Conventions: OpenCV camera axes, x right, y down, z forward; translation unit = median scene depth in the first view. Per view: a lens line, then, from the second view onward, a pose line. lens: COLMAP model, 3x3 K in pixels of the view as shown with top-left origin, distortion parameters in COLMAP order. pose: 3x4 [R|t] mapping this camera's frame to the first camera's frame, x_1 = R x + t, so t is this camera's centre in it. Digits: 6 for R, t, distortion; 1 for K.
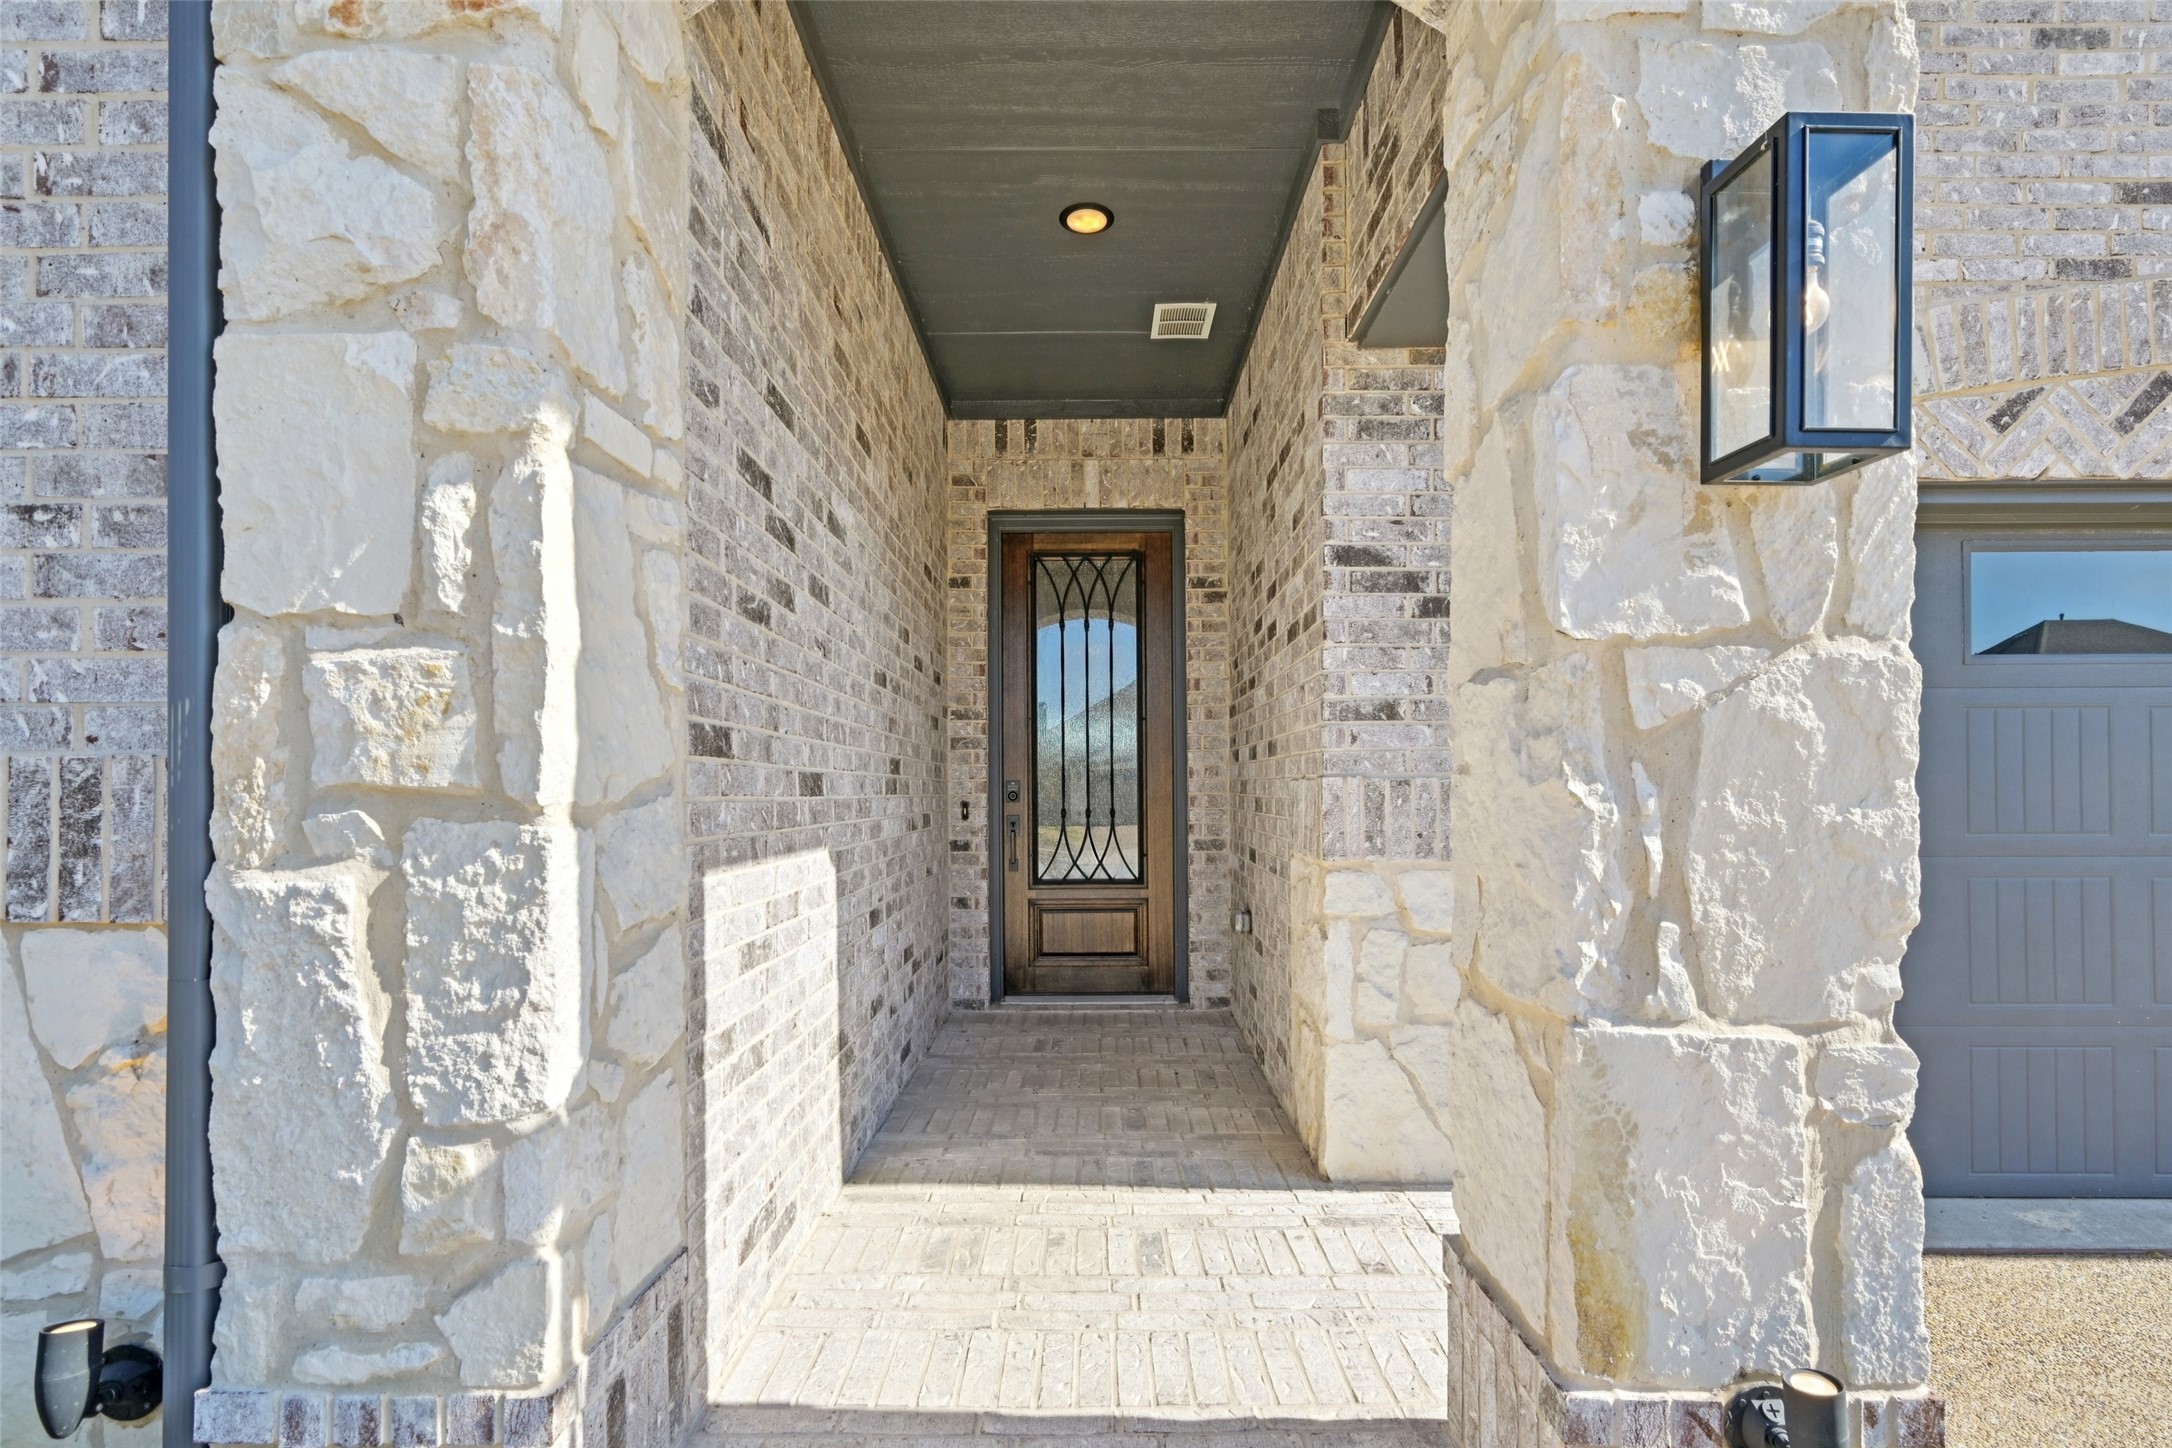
lens RADIAL K [[957.6, 0, 1080.6], [0, 957.6, 652.3], [0, 0, 1]] dist [-0.000612, -0.000207]
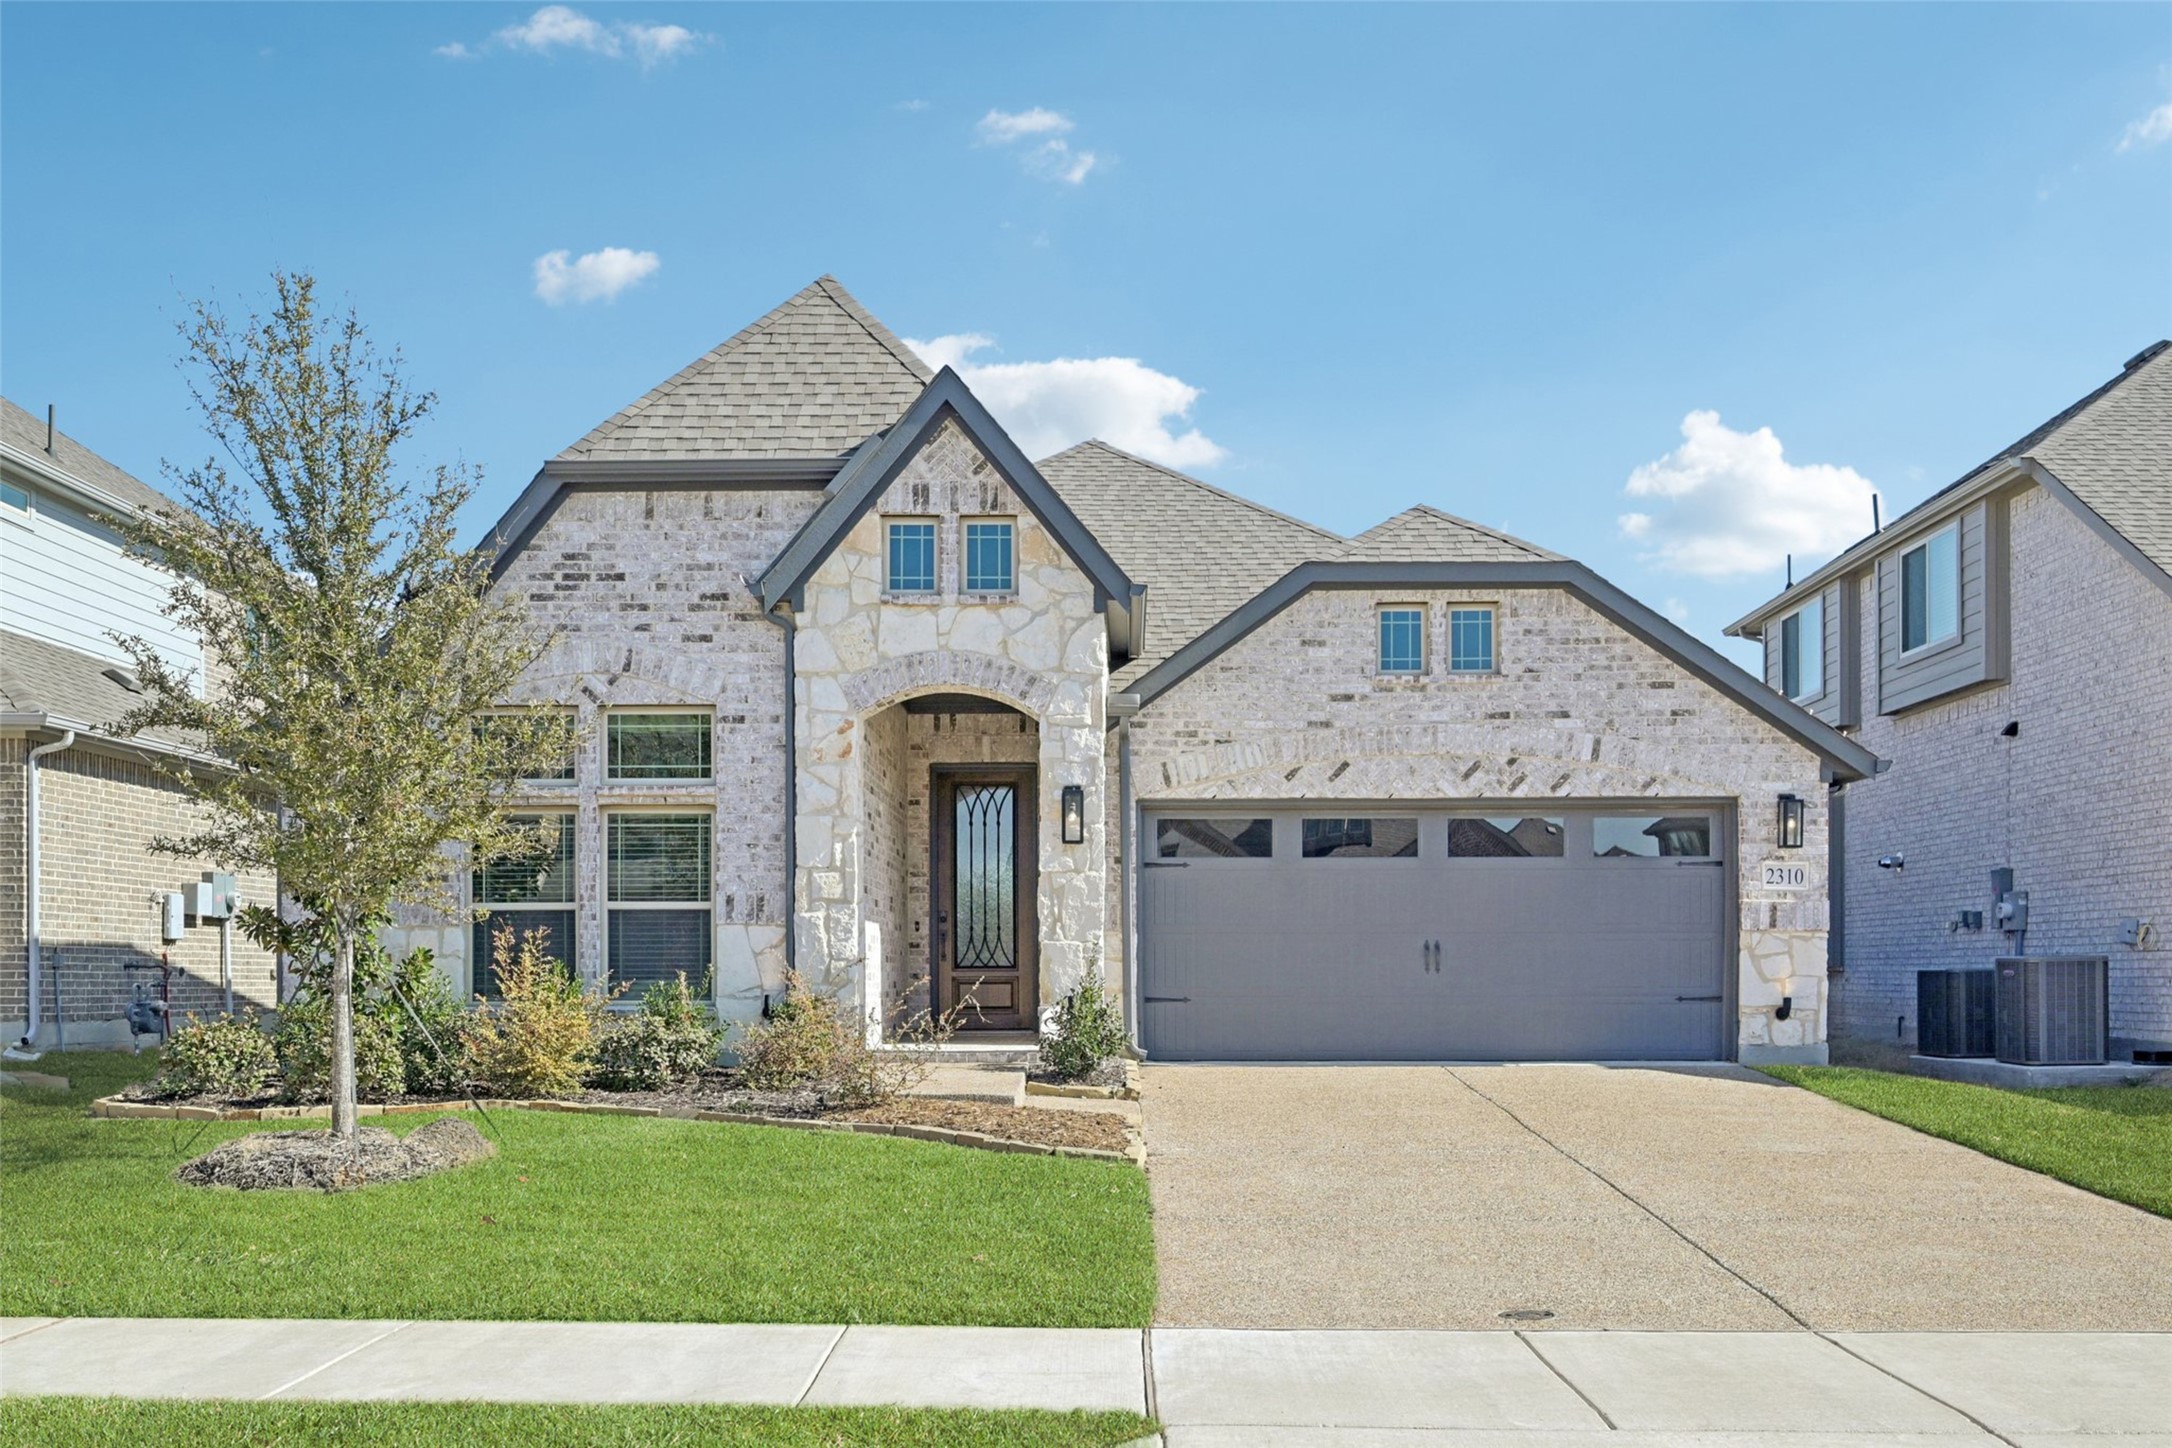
lens RADIAL K [[1877.4, 0, 1086.2], [0, 1877.4, 725.1], [0, 0, 1]] dist [-0.005717, -0.000110]
pose [[0.999995, 0.001681, -0.002633, 0.375737], [-0.001661, 0.999969, 0.007721, -0.440372], [0.002646, -0.007717, 0.999967, -4.592054]]
